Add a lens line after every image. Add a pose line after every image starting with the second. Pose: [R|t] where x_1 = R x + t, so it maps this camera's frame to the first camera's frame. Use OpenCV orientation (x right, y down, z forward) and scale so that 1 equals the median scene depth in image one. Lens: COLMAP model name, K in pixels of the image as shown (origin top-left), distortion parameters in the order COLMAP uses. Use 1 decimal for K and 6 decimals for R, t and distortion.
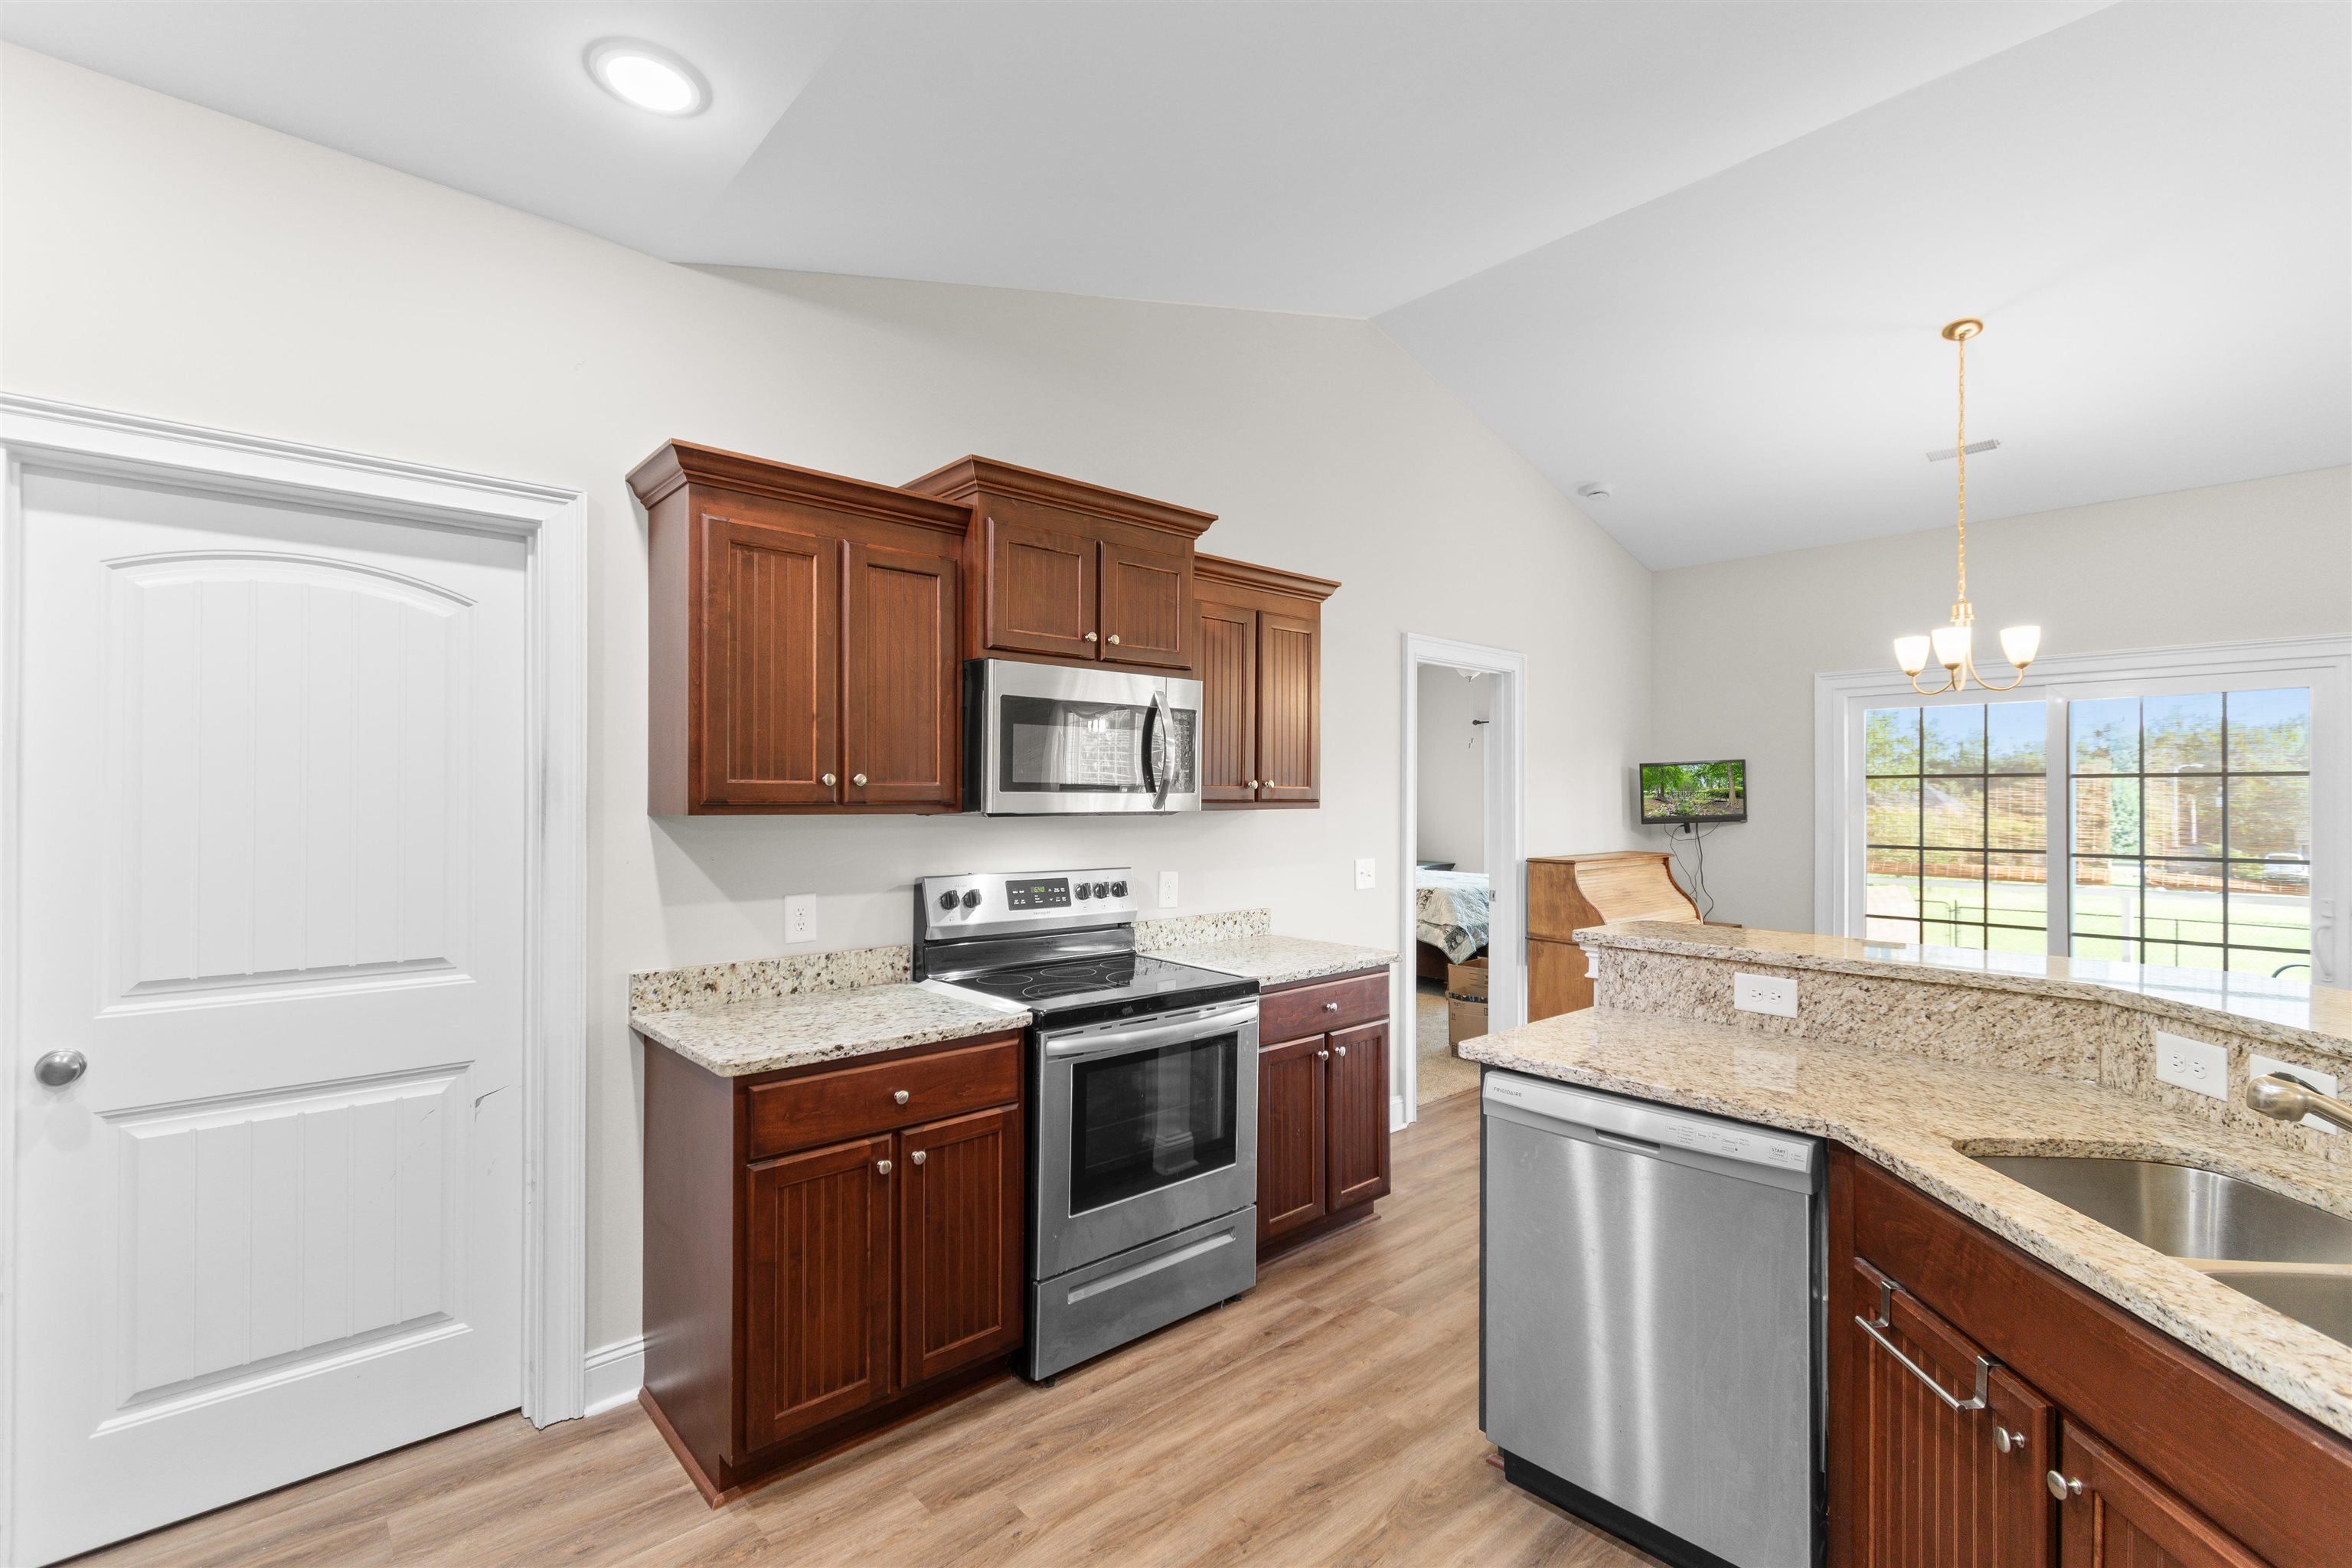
lens RADIAL K [[1038.6, 0, 1180.1], [0, 1038.6, 791.3], [0, 0, 1]] dist [0.001358, -0.000167]
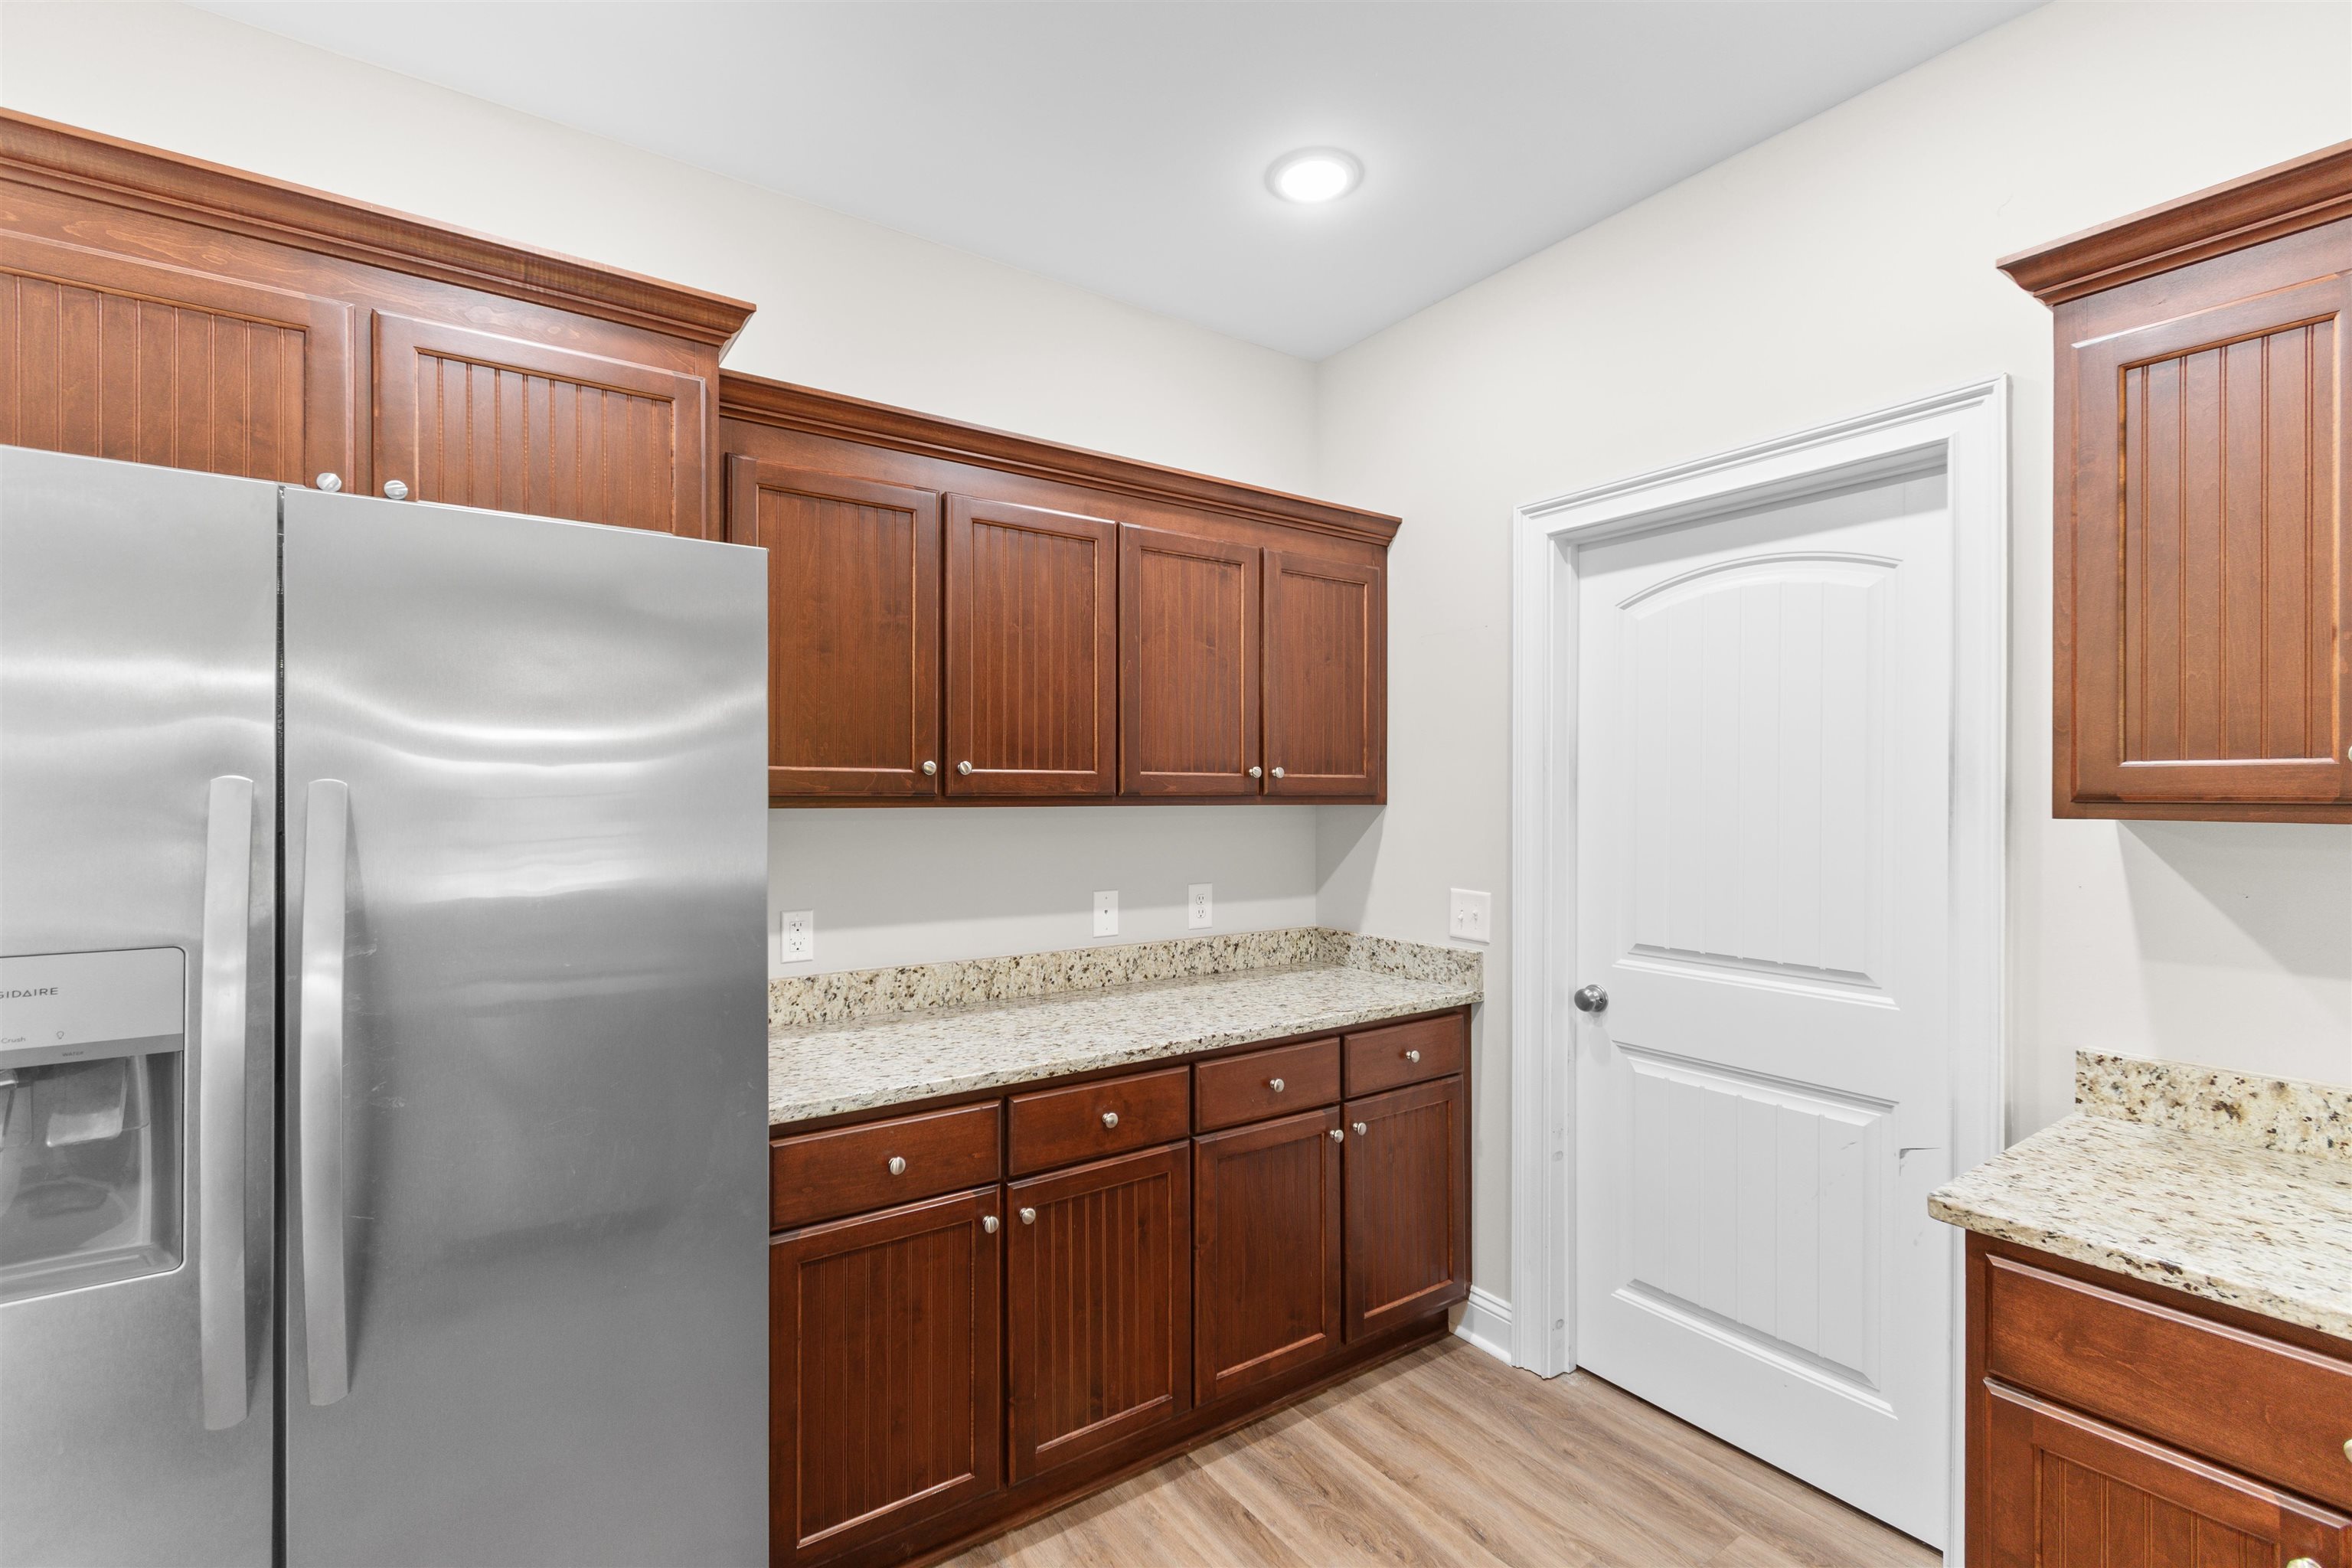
lens RADIAL K [[1038.6, 0, 1180.6], [0, 1038.6, 792.7], [0, 0, 1]] dist [0.001358, -0.000167]
pose [[-0.118188, -0.001710, -0.992990, 0.211012], [0.005374, 0.999983, -0.002361, 0.005121], [0.992977, -0.005615, -0.118177, 0.475956]]
